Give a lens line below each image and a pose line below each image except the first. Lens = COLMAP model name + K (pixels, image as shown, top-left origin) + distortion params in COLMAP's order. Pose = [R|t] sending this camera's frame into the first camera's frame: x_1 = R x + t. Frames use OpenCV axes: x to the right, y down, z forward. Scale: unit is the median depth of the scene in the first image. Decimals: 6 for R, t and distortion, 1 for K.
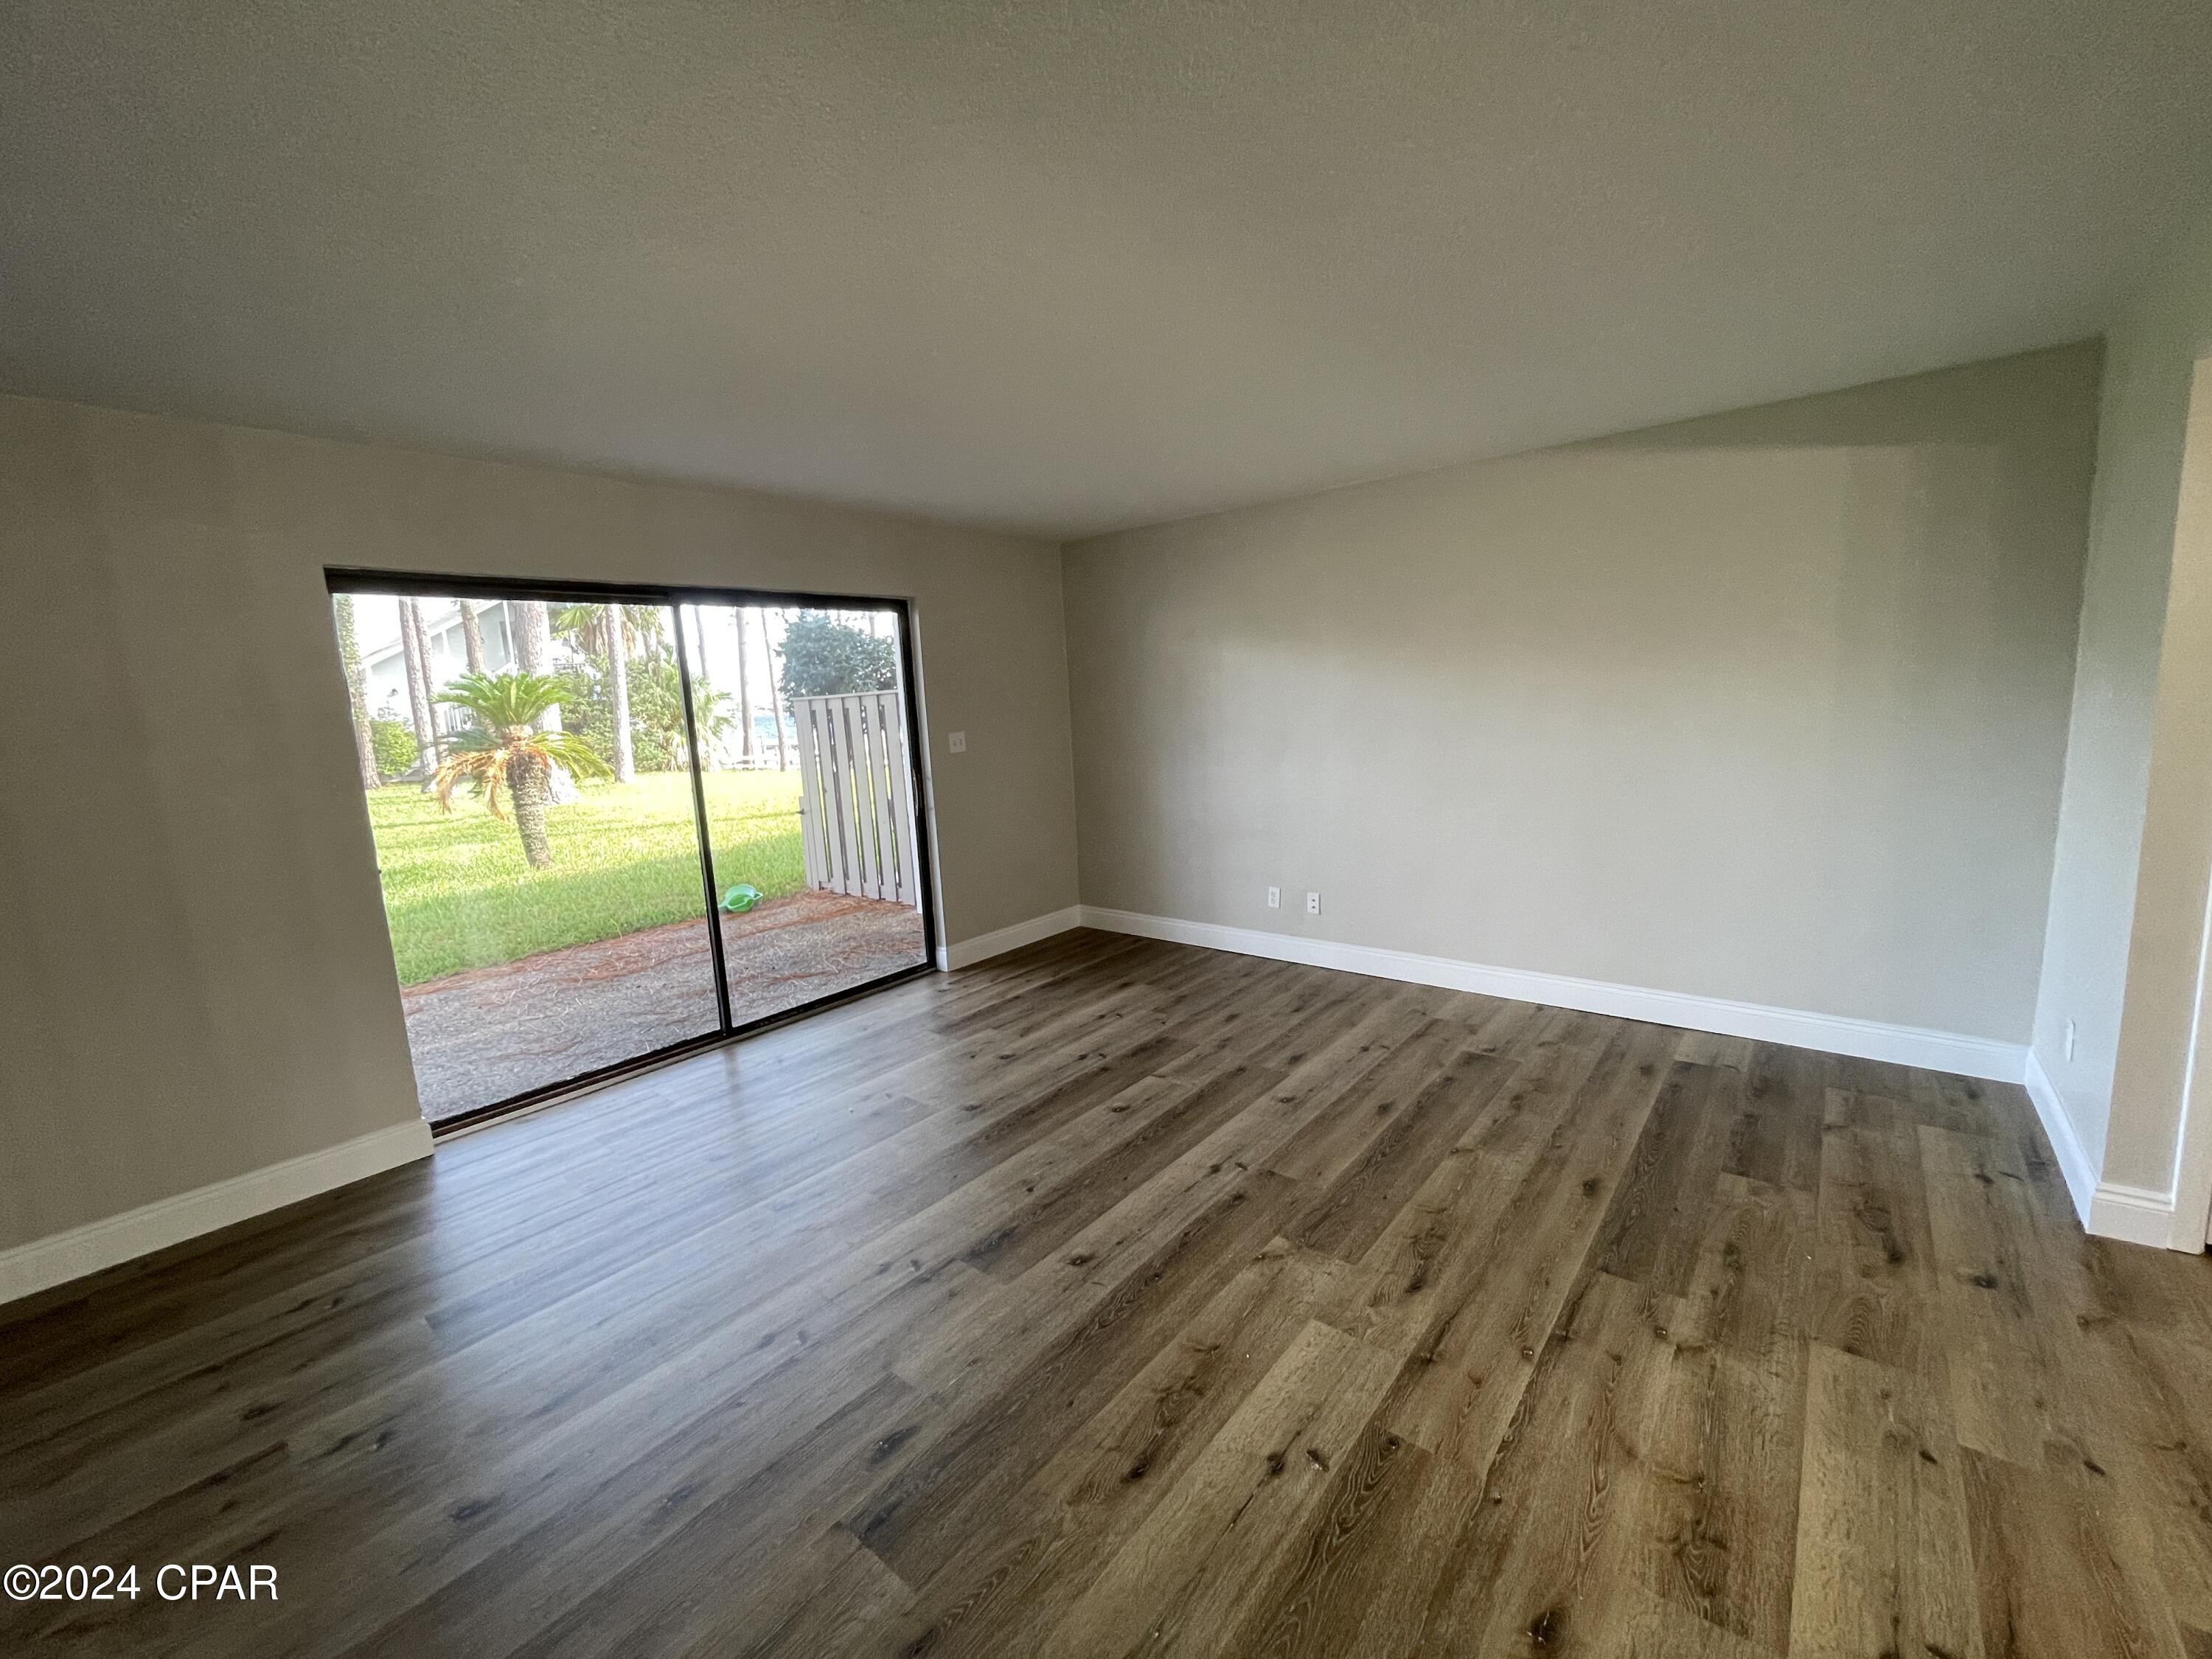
lens RADIAL K [[894.5, 0, 1099.6], [0, 894.5, 820.4], [0, 0, 1]] dist [-0.001494, -0.000611]
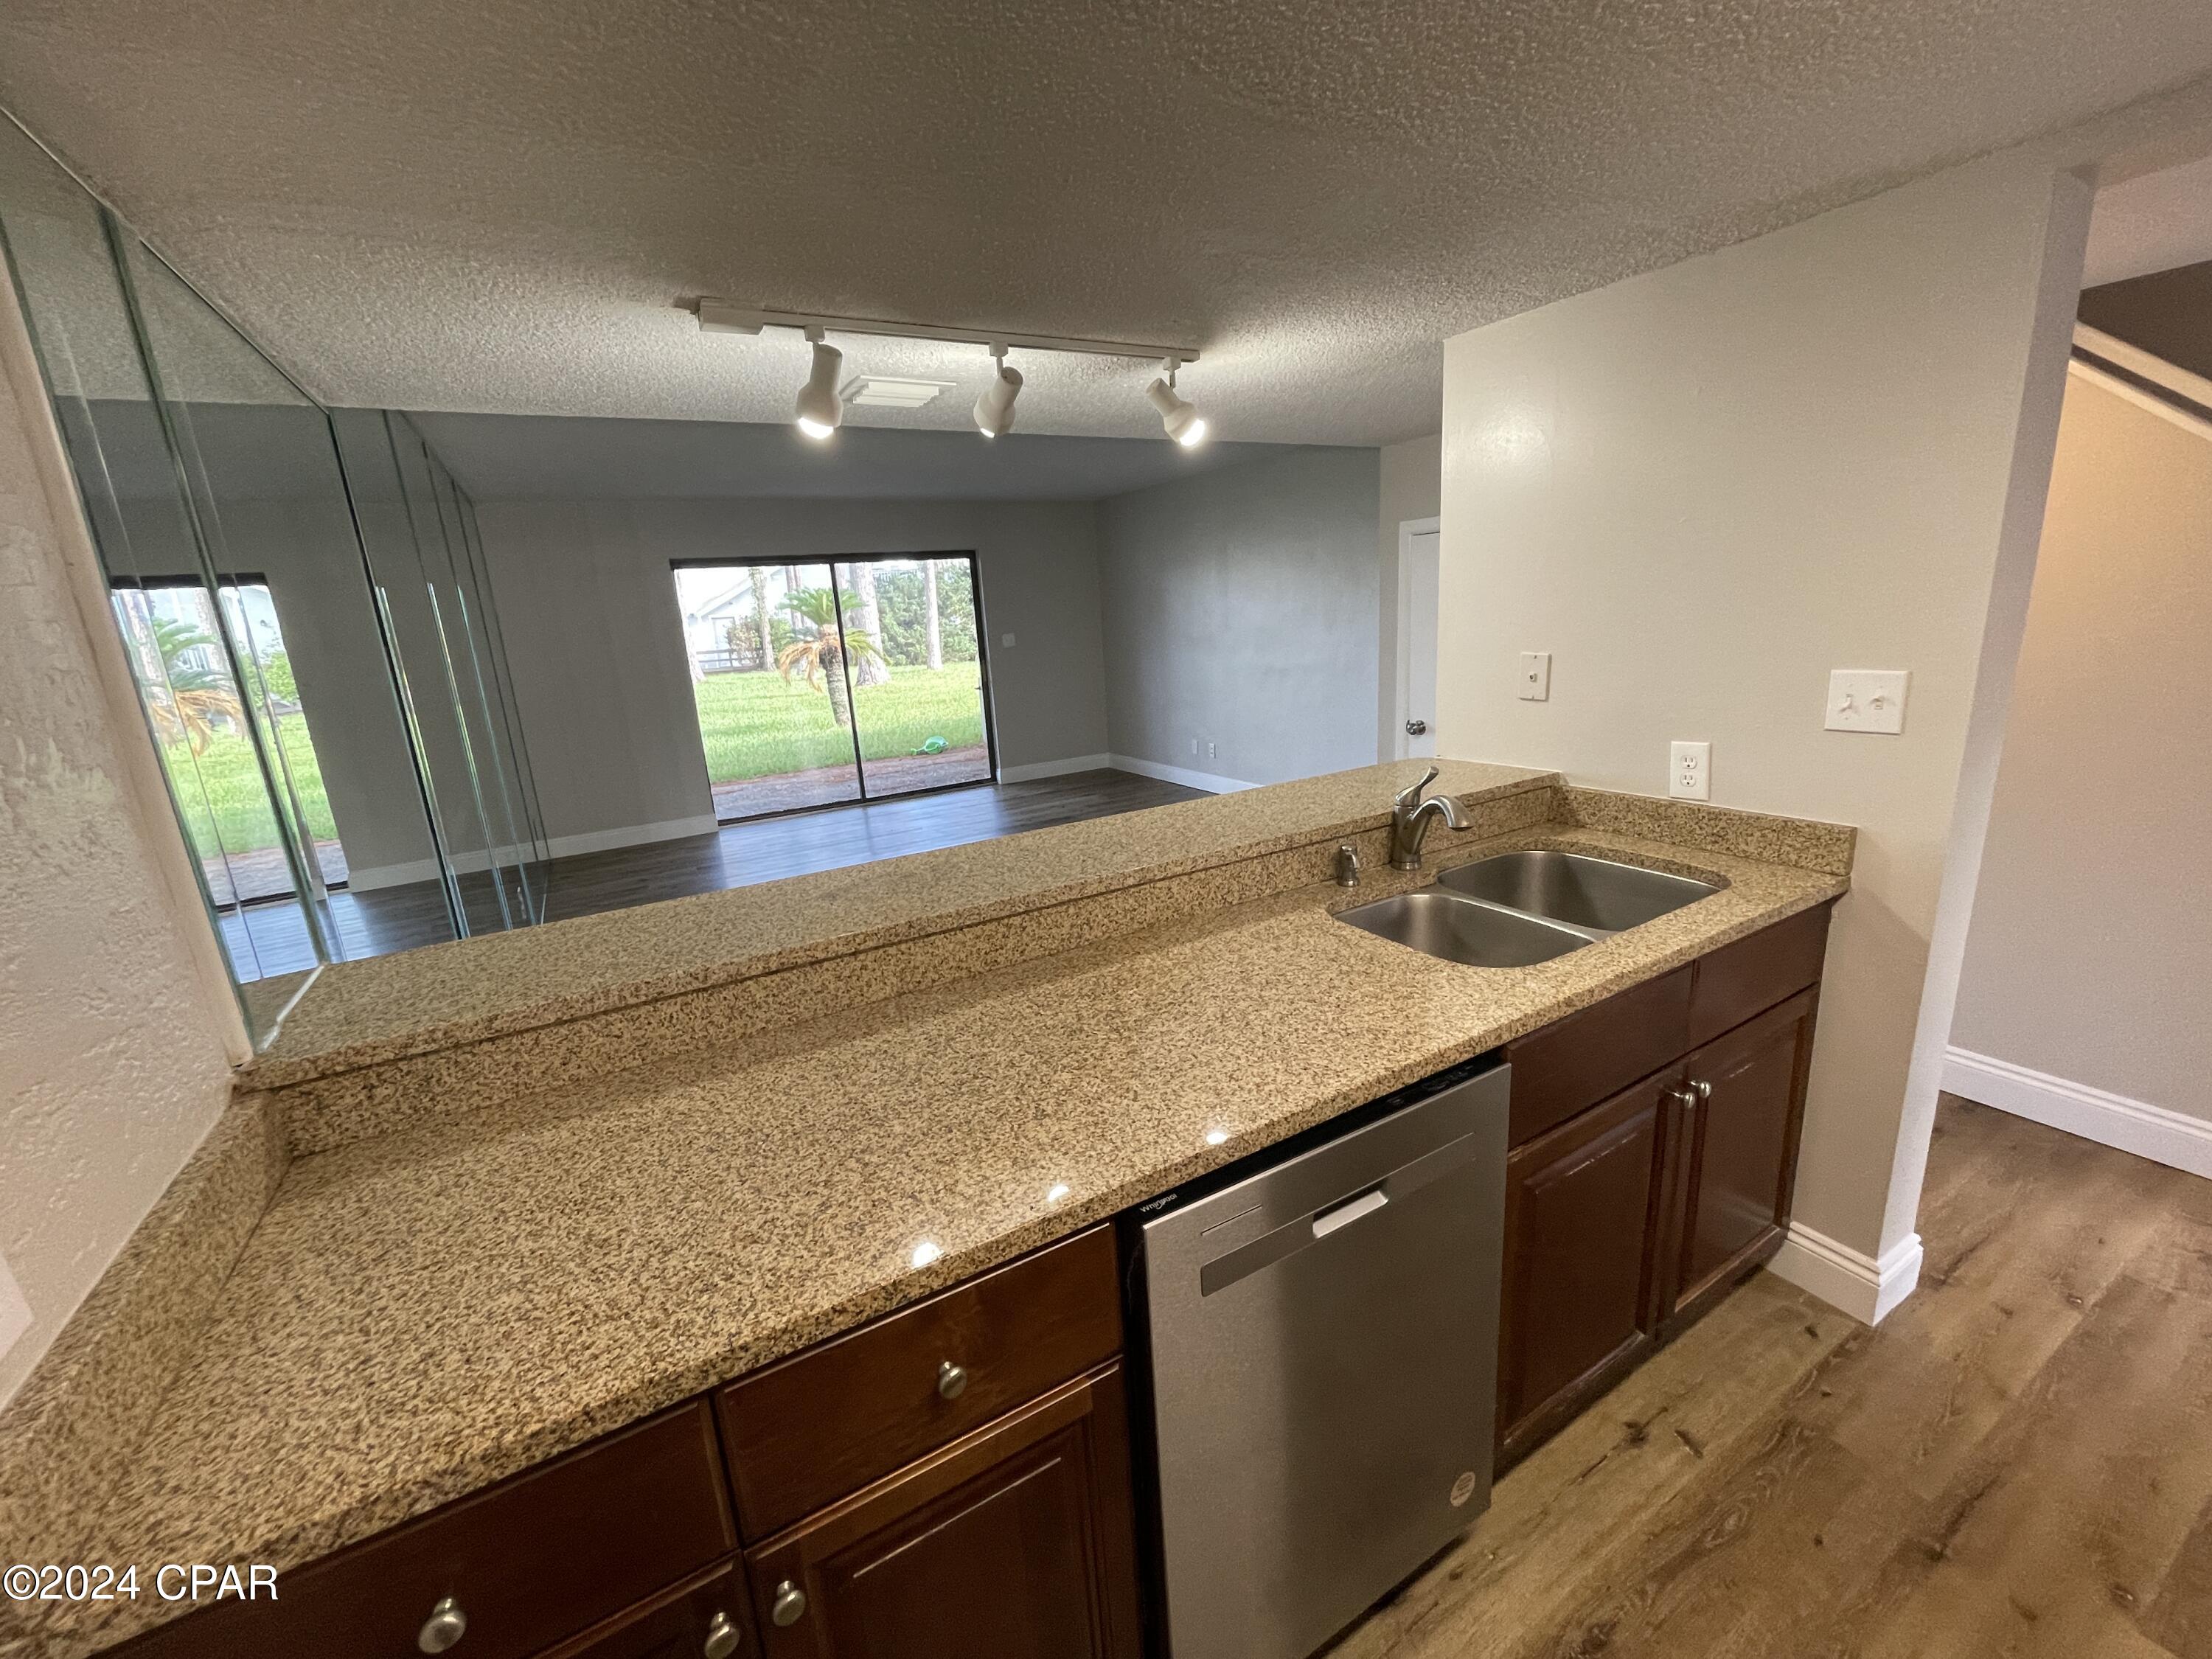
lens RADIAL K [[894.5, 0, 1095.3], [0, 894.5, 825.3], [0, 0, 1]] dist [-0.001494, -0.000611]
pose [[0.935541, 0.075580, -0.345037, 0.915607], [-0.033113, 0.991303, 0.127361, 0.052600], [0.351662, -0.107727, 0.929908, -0.745187]]
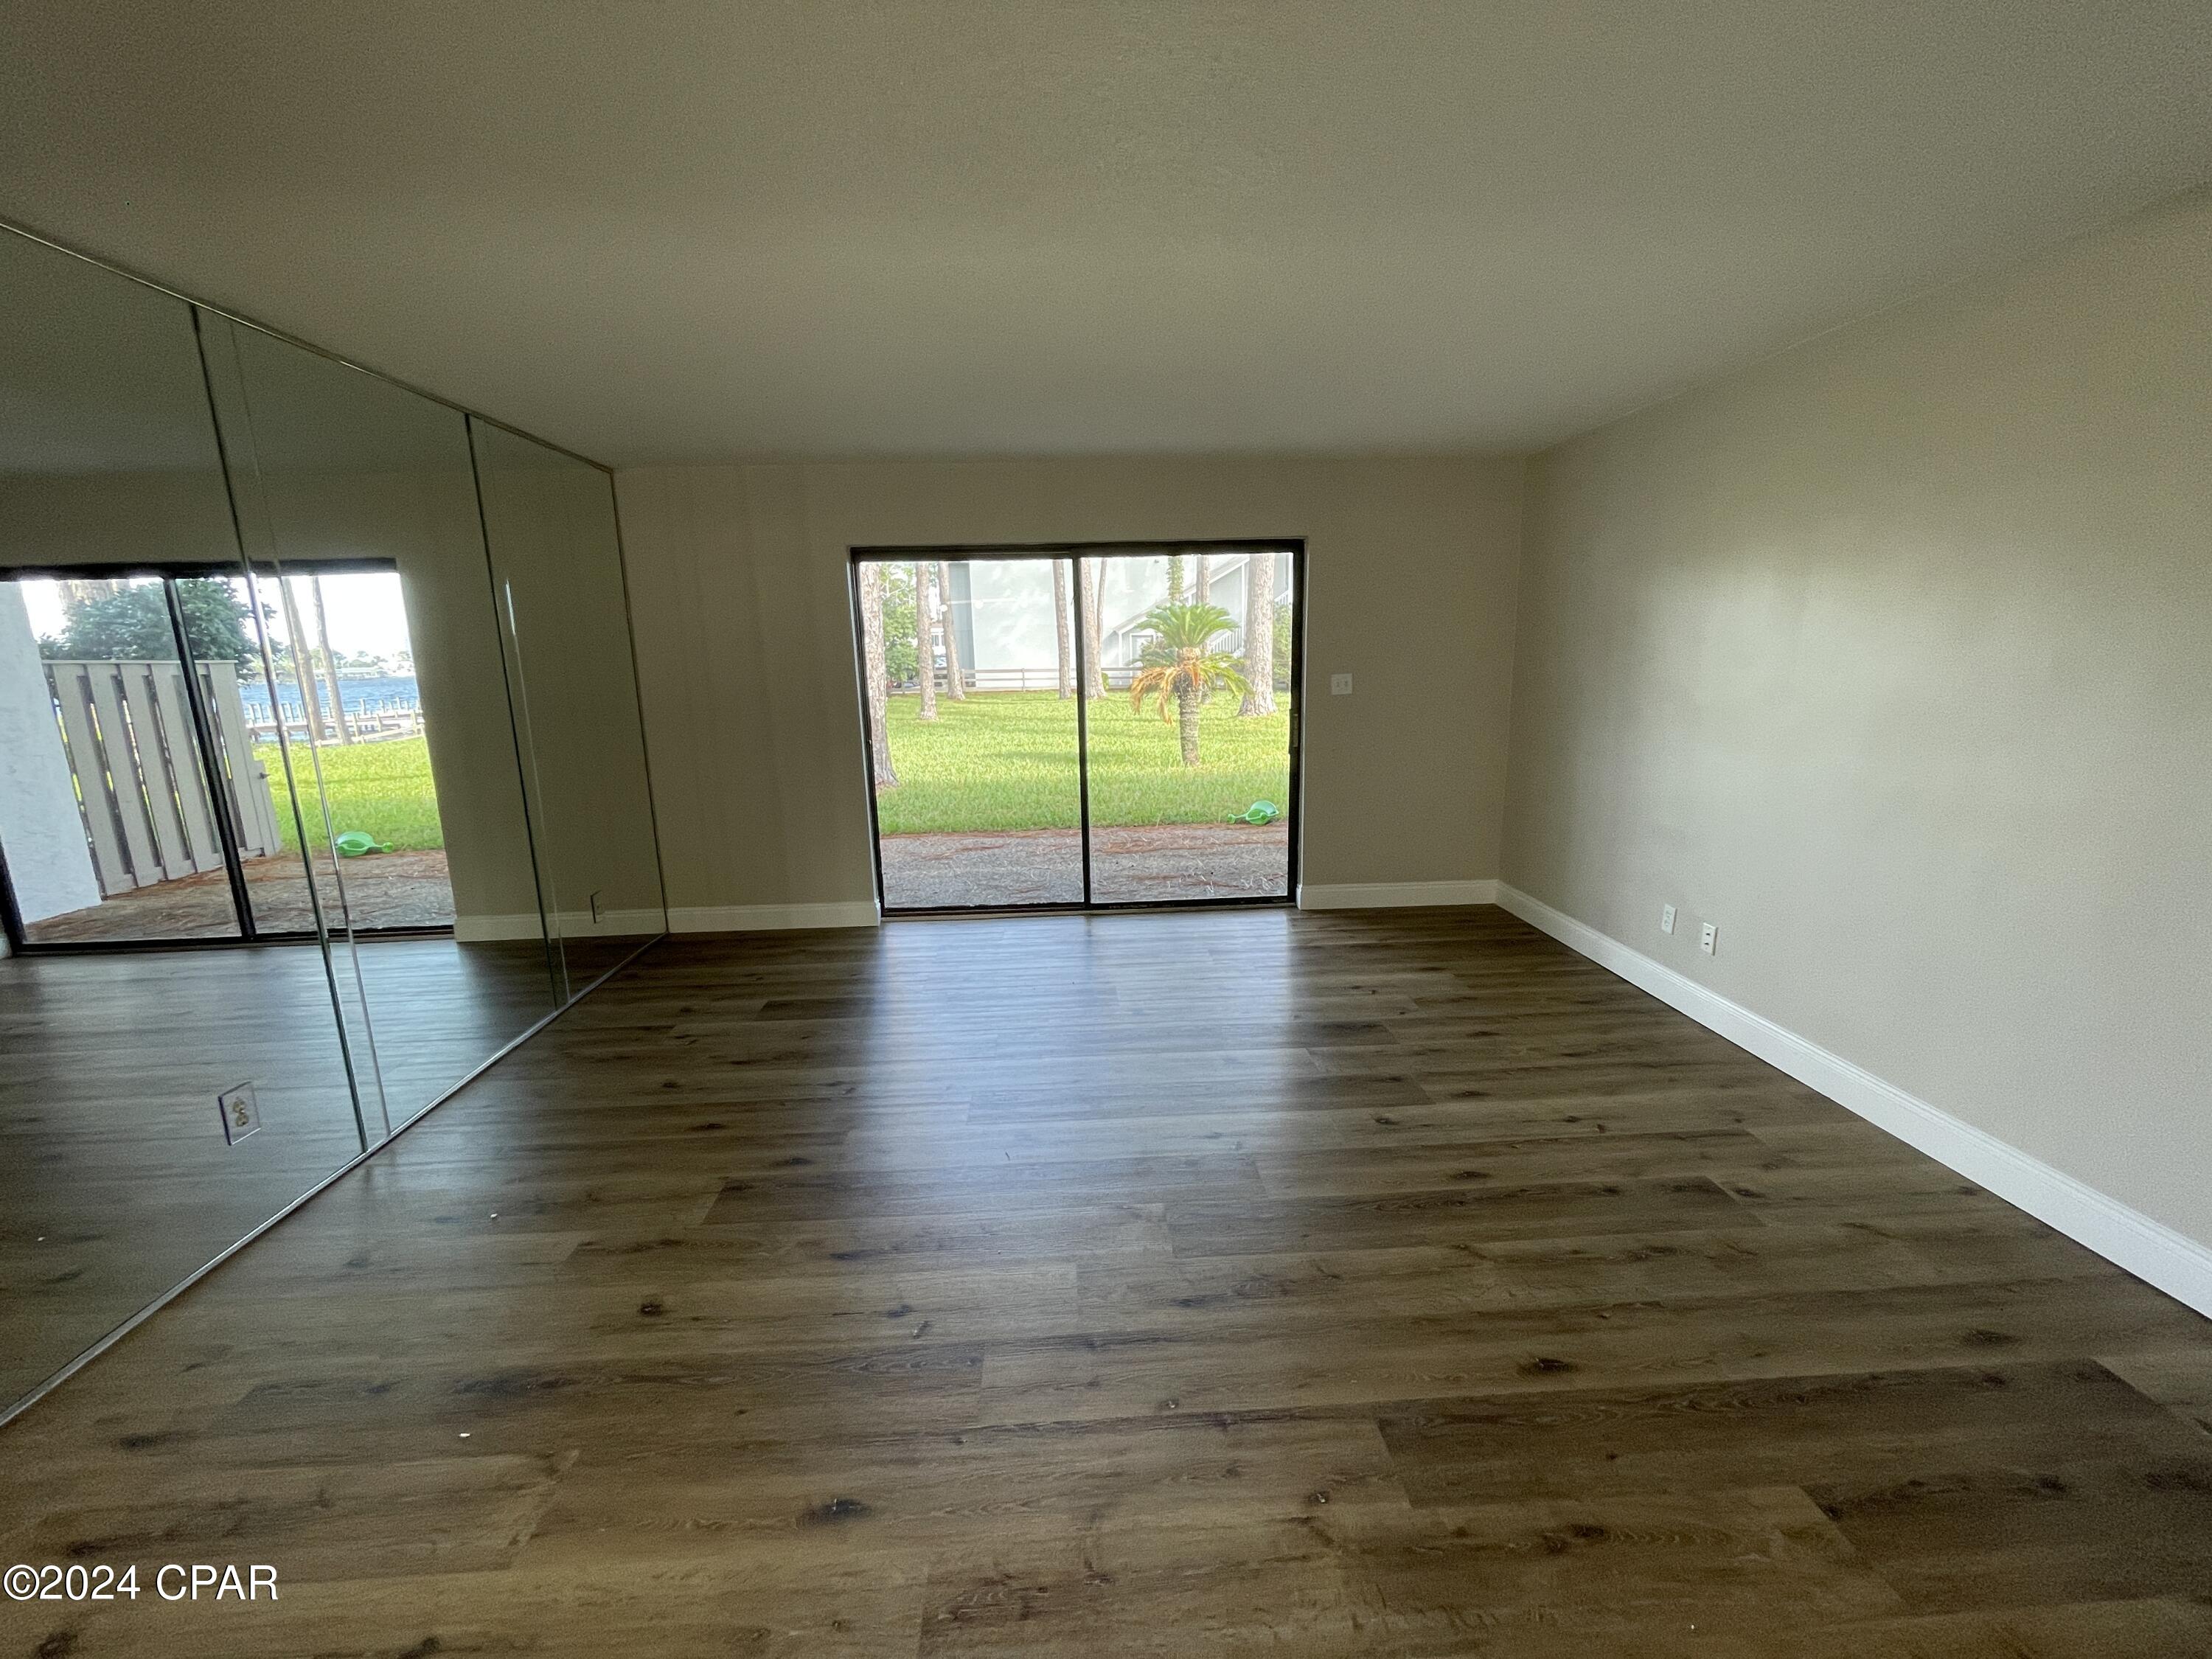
lens RADIAL K [[894.5, 0, 1105.7], [0, 894.5, 820.5], [0, 0, 1]] dist [-0.001494, -0.000611]
pose [[0.679601, 0.174559, -0.712511, 0.646939], [-0.116774, 0.984634, 0.129847, -0.062003], [0.724228, -0.005041, 0.689542, 0.221877]]
